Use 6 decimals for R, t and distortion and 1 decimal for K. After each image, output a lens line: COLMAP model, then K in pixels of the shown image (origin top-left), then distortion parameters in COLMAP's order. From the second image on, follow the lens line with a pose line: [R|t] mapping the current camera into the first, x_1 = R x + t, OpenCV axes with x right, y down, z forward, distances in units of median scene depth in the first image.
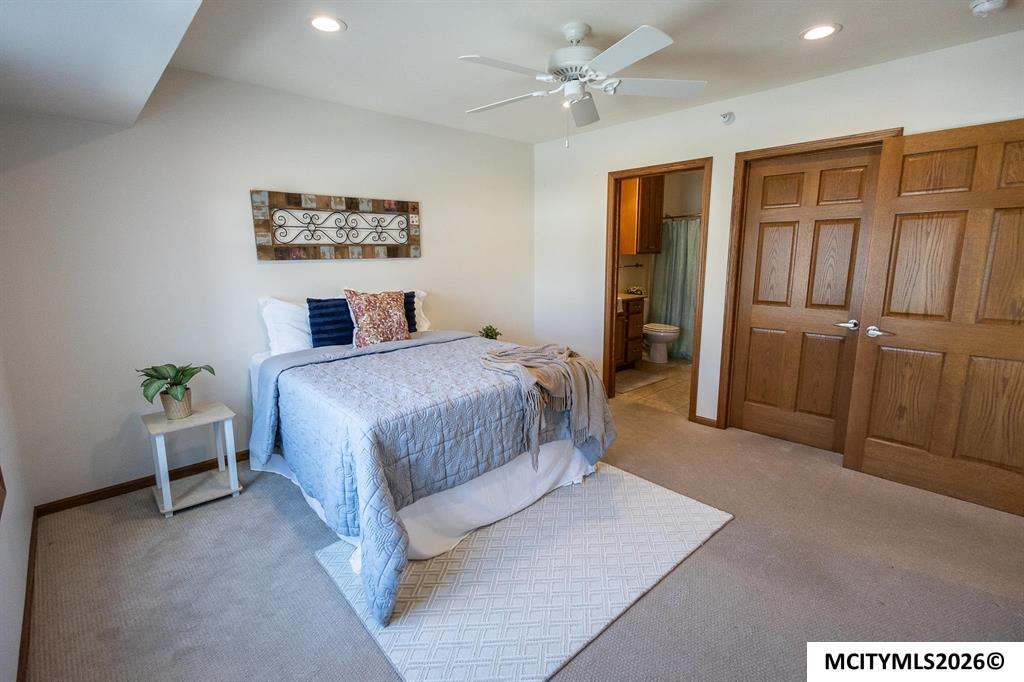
lens RADIAL K [[469.0, 0, 513.9], [0, 469.0, 341.5], [0, 0, 1]] dist [0.009895, -0.004431]
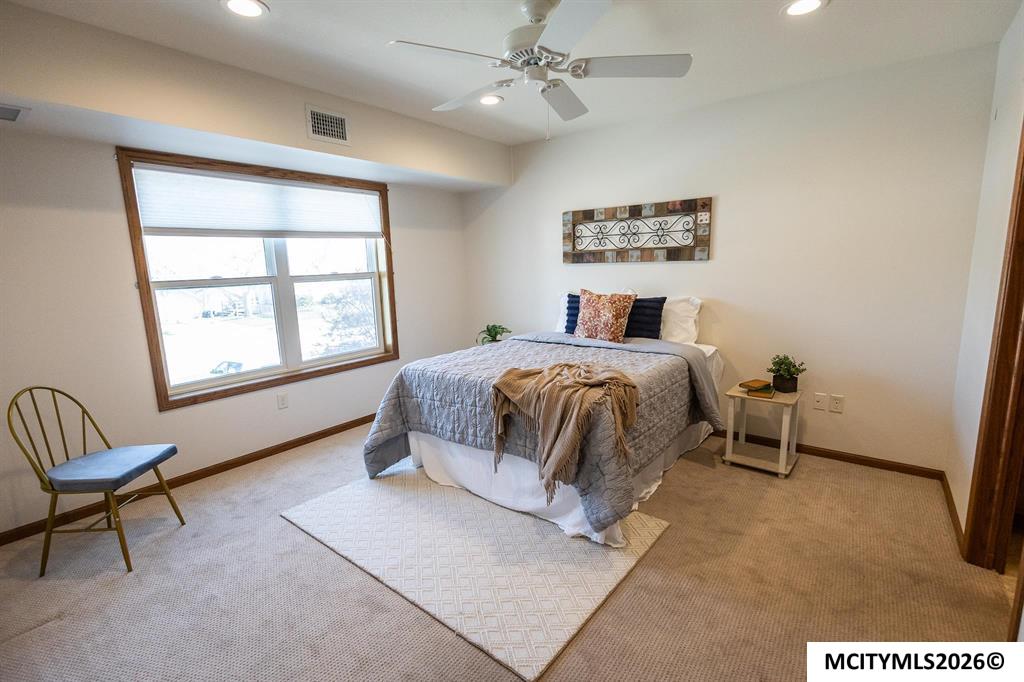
lens RADIAL K [[469.0, 0, 513.2], [0, 469.0, 343.4], [0, 0, 1]] dist [0.009895, -0.004431]
pose [[0.155654, 0.175546, -0.972088, 0.709521], [-0.163100, 0.975143, 0.149981, -0.113206], [0.974254, 0.135202, 0.180417, 0.574673]]
